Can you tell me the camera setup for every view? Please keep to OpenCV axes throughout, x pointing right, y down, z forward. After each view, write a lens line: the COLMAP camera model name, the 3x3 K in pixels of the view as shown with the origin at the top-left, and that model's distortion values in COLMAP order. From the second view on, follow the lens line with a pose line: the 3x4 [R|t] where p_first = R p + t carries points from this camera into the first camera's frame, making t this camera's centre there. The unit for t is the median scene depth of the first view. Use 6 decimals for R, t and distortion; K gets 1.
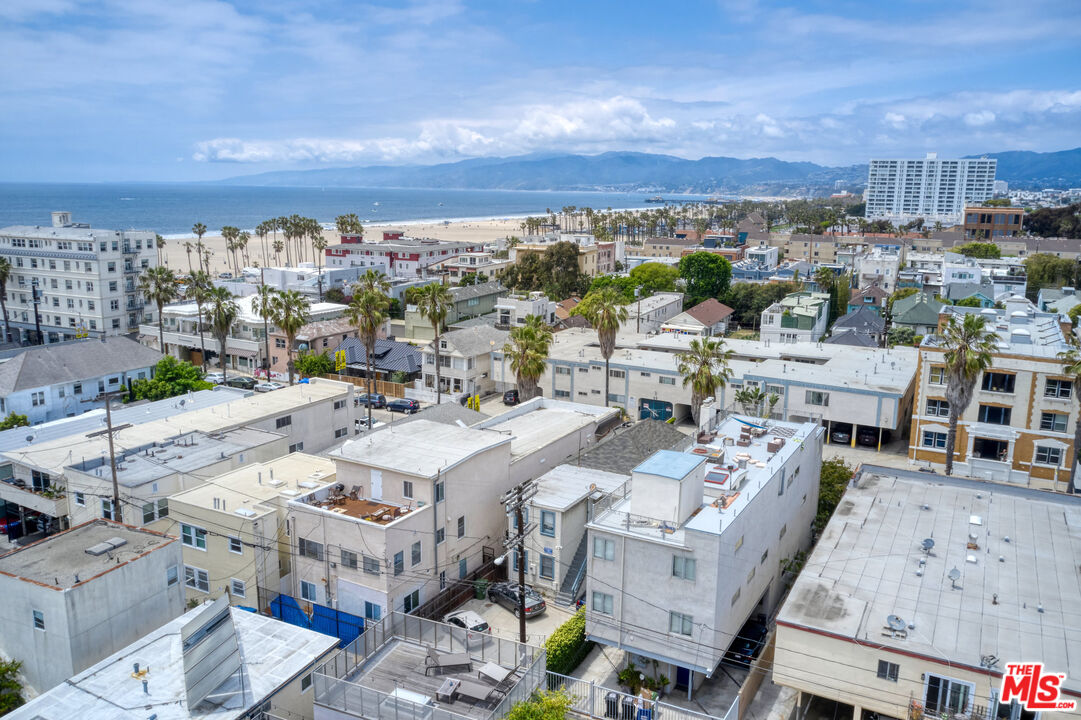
lens RADIAL K [[850.3, 0, 540.3], [0, 850.3, 362.3], [0, 0, 1]] dist [-0.025913, 0.008479]
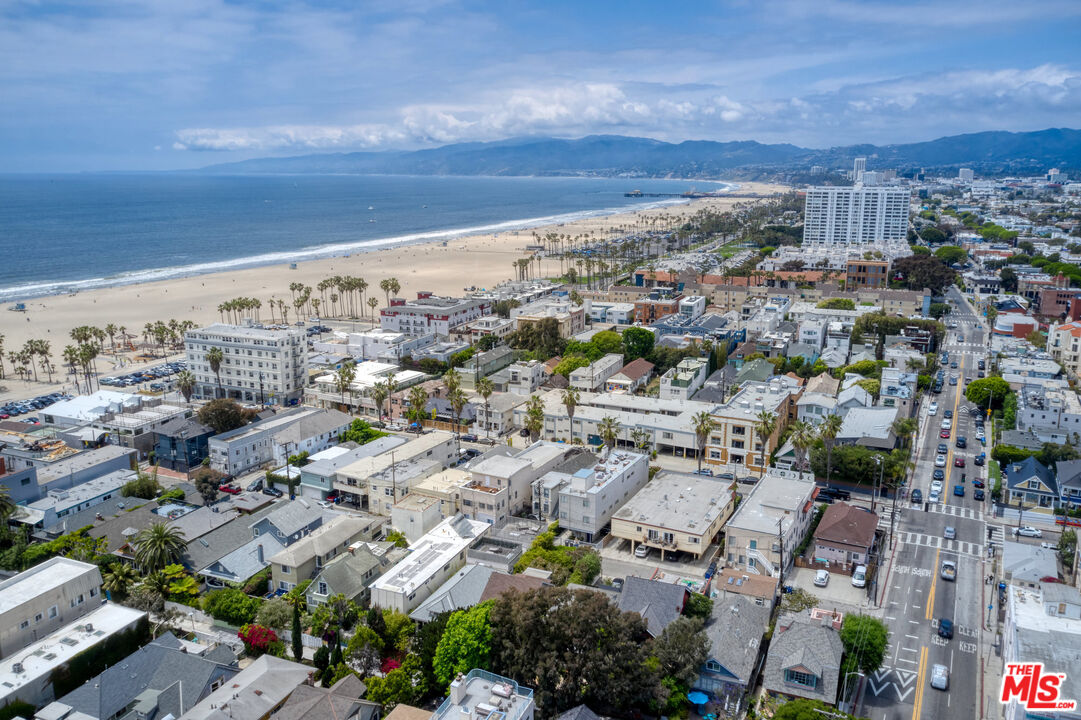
lens RADIAL K [[850.3, 0, 541.5], [0, 850.3, 359.7], [0, 0, 1]] dist [-0.025913, 0.008479]
pose [[0.999686, -0.016926, 0.018455, -0.022391], [0.016628, 0.999731, 0.016158, -0.130578], [-0.018724, -0.015846, 0.999699, -0.791608]]
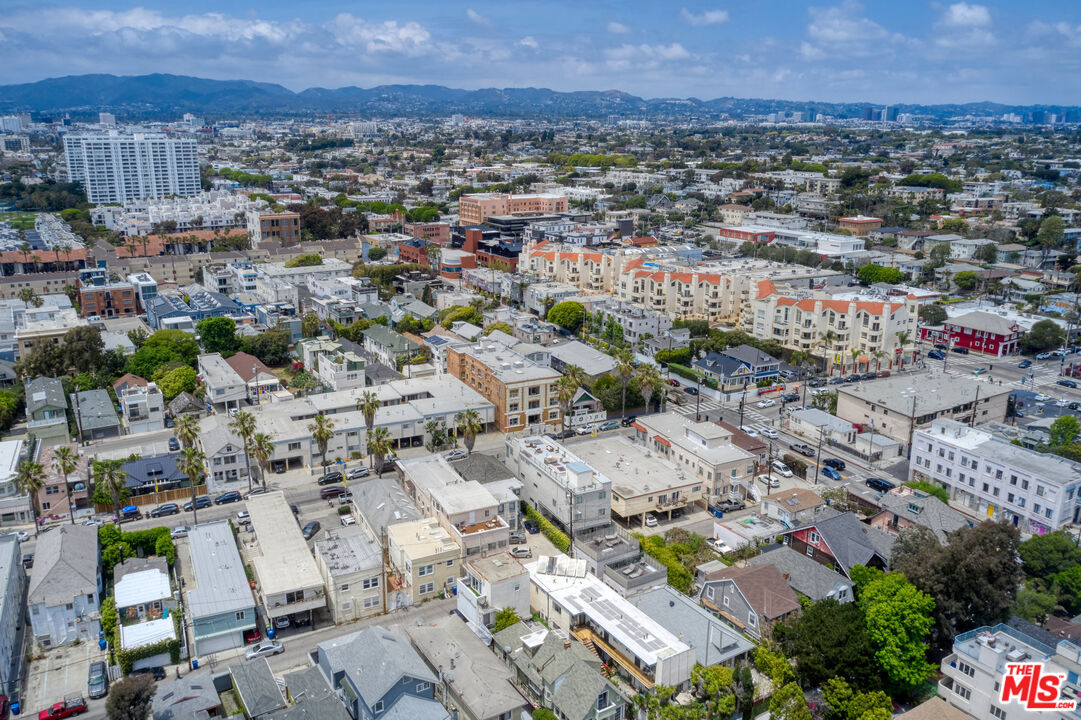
lens RADIAL K [[850.3, 0, 543.7], [0, 850.3, 357.0], [0, 0, 1]] dist [-0.025913, 0.008479]
pose [[0.562276, -0.230250, 0.794249, -0.777152], [0.164004, 0.972427, 0.165799, -0.273219], [-0.810524, 0.037035, 0.584534, -0.241192]]
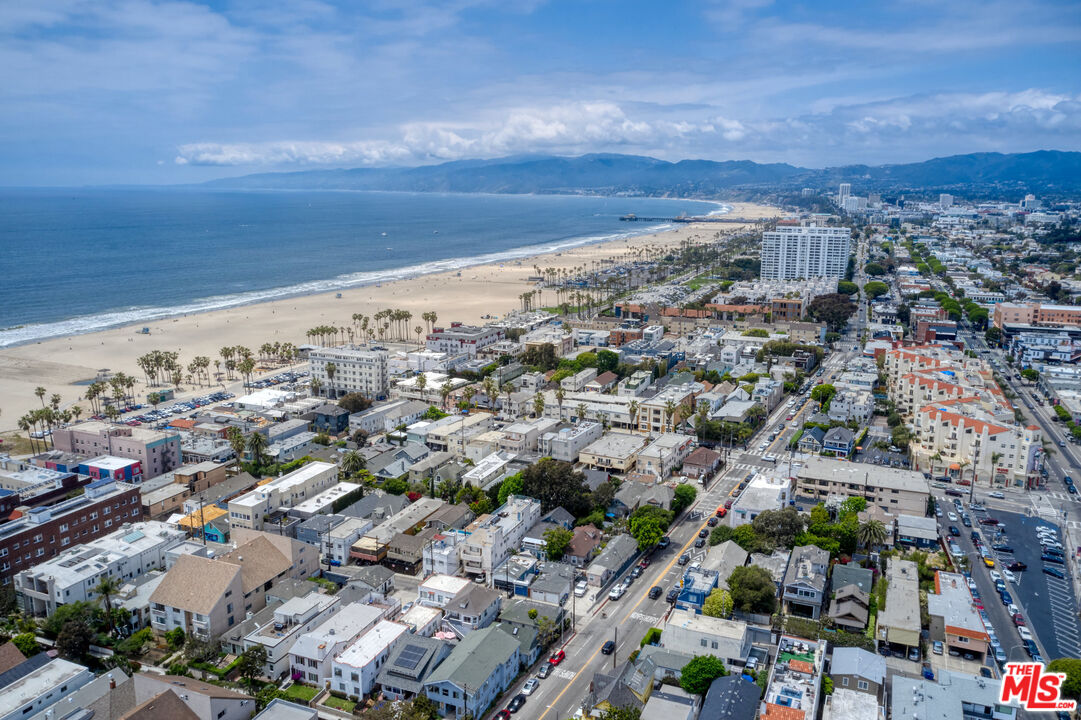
lens RADIAL K [[850.3, 0, 542.9], [0, 850.3, 355.2], [0, 0, 1]] dist [-0.025913, 0.008479]
pose [[0.999684, -0.011307, 0.022462, -0.050976], [0.011467, 0.999910, -0.007004, -0.135515], [-0.022381, 0.007259, 0.999723, -1.819973]]
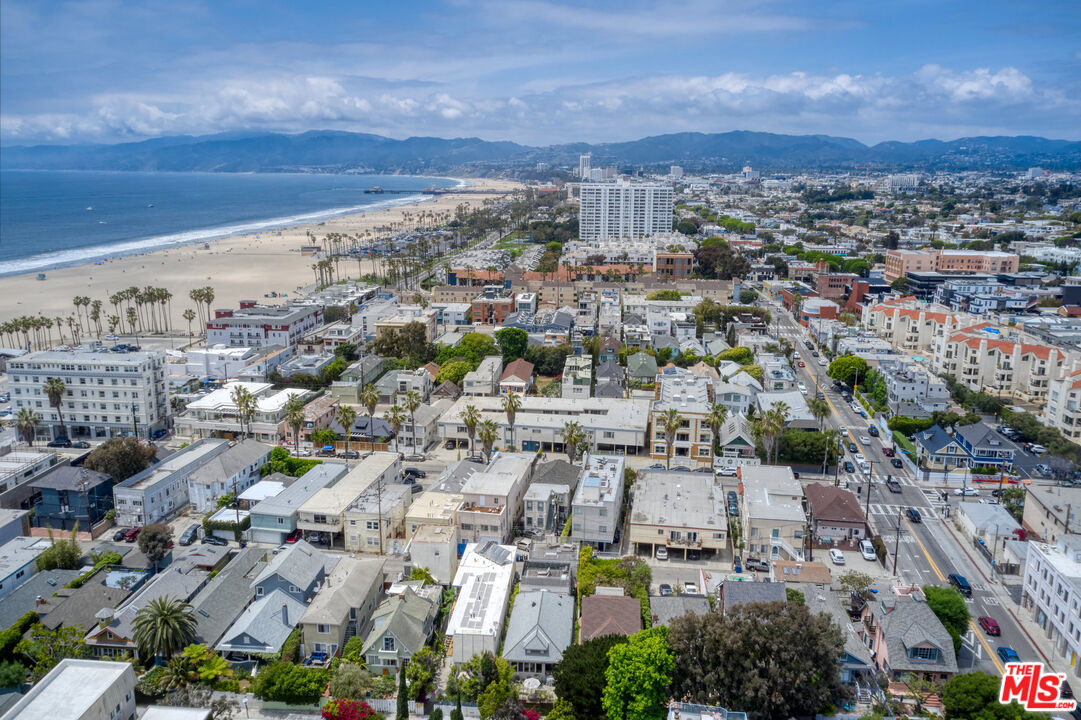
lens RADIAL K [[850.3, 0, 542.1], [0, 850.3, 359.6], [0, 0, 1]] dist [-0.025913, 0.008479]
pose [[0.943738, -0.079922, 0.320891, -0.353067], [0.072824, 0.996762, 0.034080, -0.160905], [-0.322576, -0.008794, 0.946503, -0.683970]]
